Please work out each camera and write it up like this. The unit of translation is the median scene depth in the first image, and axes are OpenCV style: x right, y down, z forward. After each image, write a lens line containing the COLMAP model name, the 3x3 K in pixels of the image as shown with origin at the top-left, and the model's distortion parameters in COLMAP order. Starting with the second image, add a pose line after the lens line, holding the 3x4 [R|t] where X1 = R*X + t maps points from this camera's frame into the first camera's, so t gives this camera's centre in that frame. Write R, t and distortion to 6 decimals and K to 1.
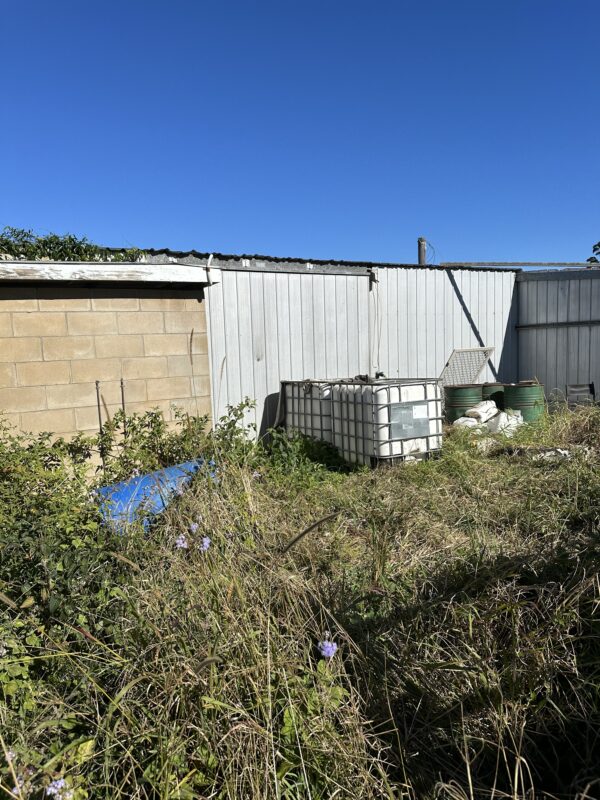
lens RADIAL K [[553.3, 0, 301.9], [0, 553.3, 396.4], [0, 0, 1]] dist [0.166321, -0.331035]
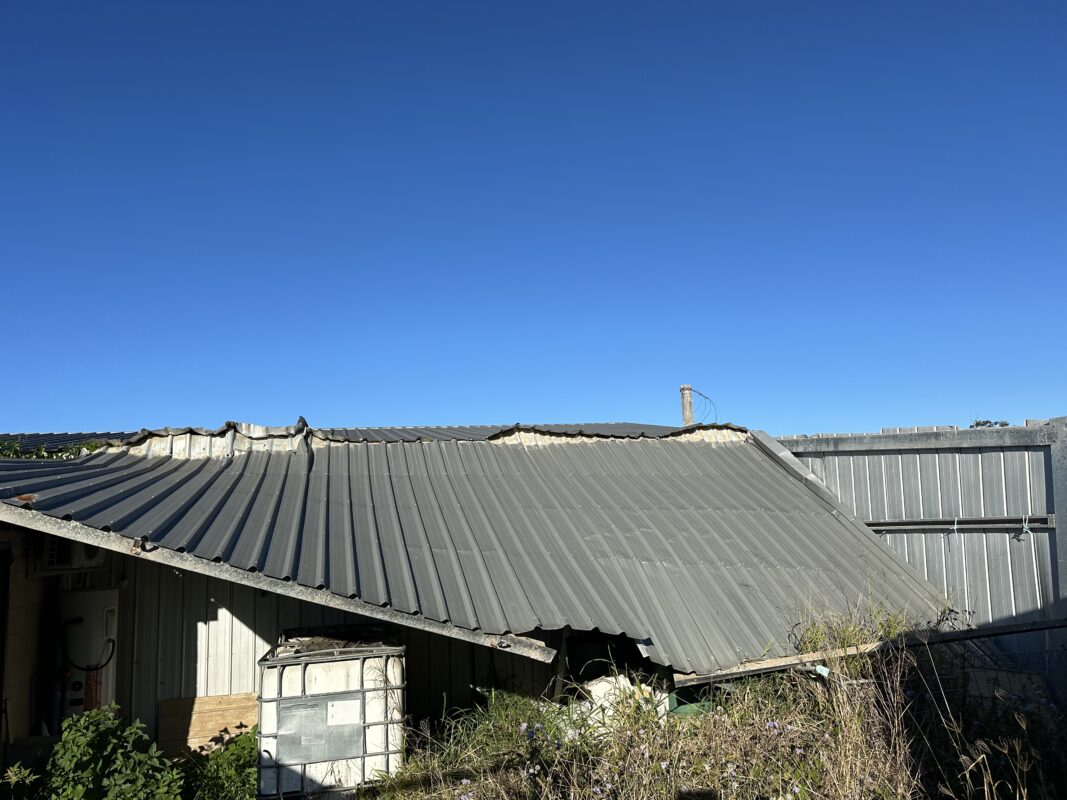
lens RADIAL K [[739.5, 0, 541.6], [0, 739.5, 397.0], [0, 0, 1]] dist [0.114057, -0.183901]
pose [[0.966000, -0.057119, -0.252154, 0.619857], [-0.007344, 0.968834, -0.247601, -0.096749], [0.258438, 0.241034, 0.935474, 0.236833]]
